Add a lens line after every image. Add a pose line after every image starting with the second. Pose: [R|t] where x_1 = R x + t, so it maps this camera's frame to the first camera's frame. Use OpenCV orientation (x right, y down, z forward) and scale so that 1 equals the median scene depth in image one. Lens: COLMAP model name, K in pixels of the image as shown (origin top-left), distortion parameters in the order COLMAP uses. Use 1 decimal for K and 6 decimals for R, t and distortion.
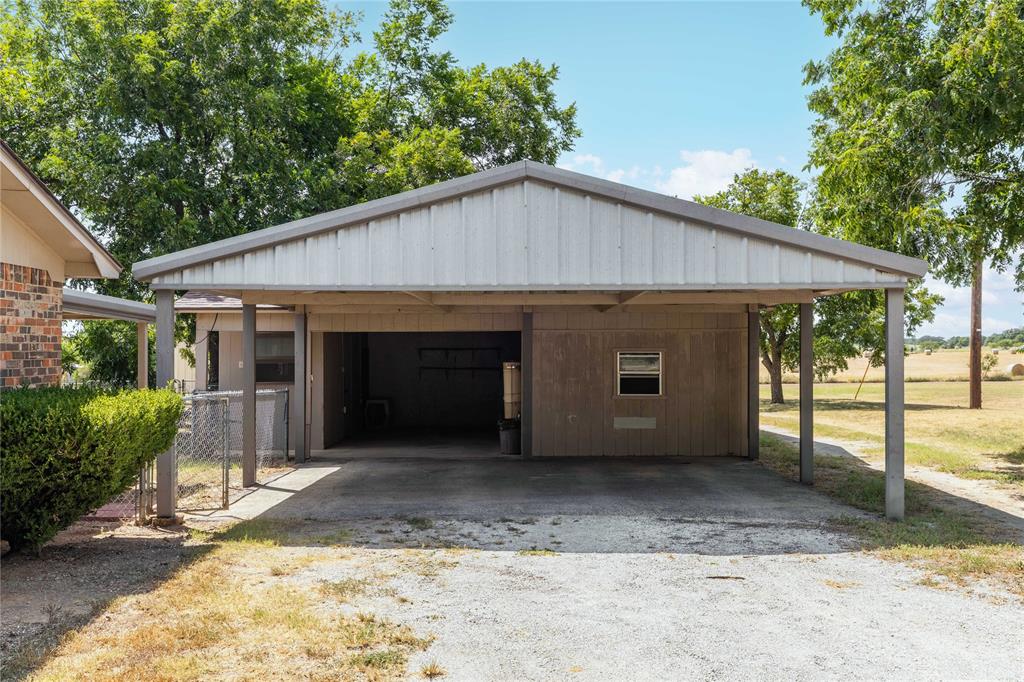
lens RADIAL K [[1023.7, 0, 512.0], [0, 1023.7, 341.0], [0, 0, 1]] dist [0.003677, -0.000023]
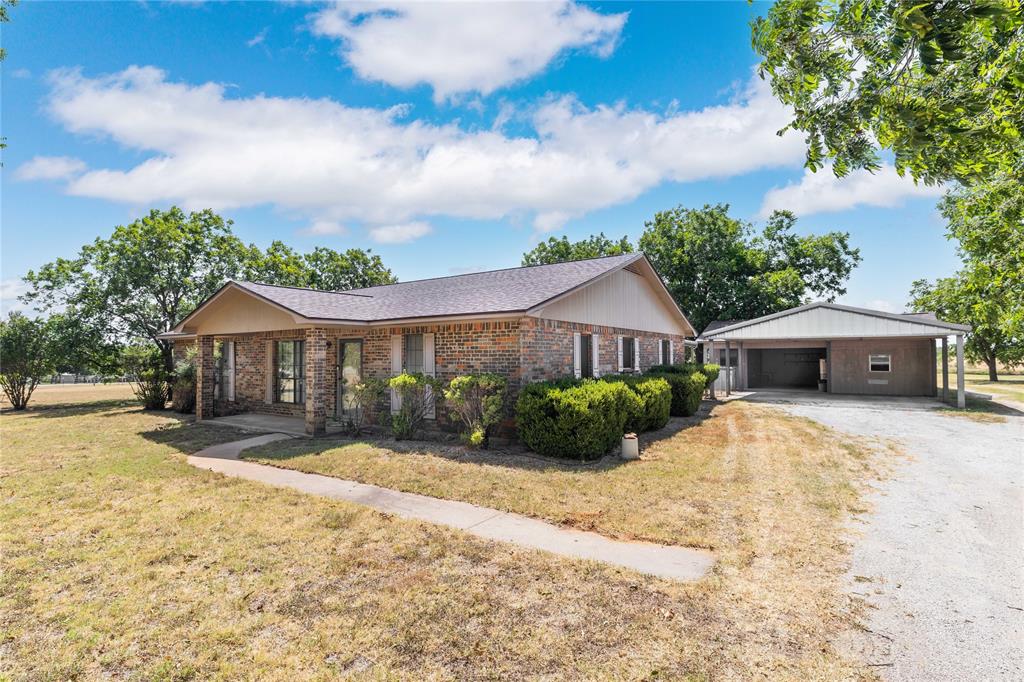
lens RADIAL K [[490.5, 0, 512.0], [0, 490.5, 341.0], [0, 0, 1]] dist [0.001966, 0.000263]
pose [[0.829471, -0.016898, -0.558295, 0.043907], [0.006554, 0.999768, -0.020522, -0.006144], [0.558512, 0.013363, 0.829389, -0.567829]]
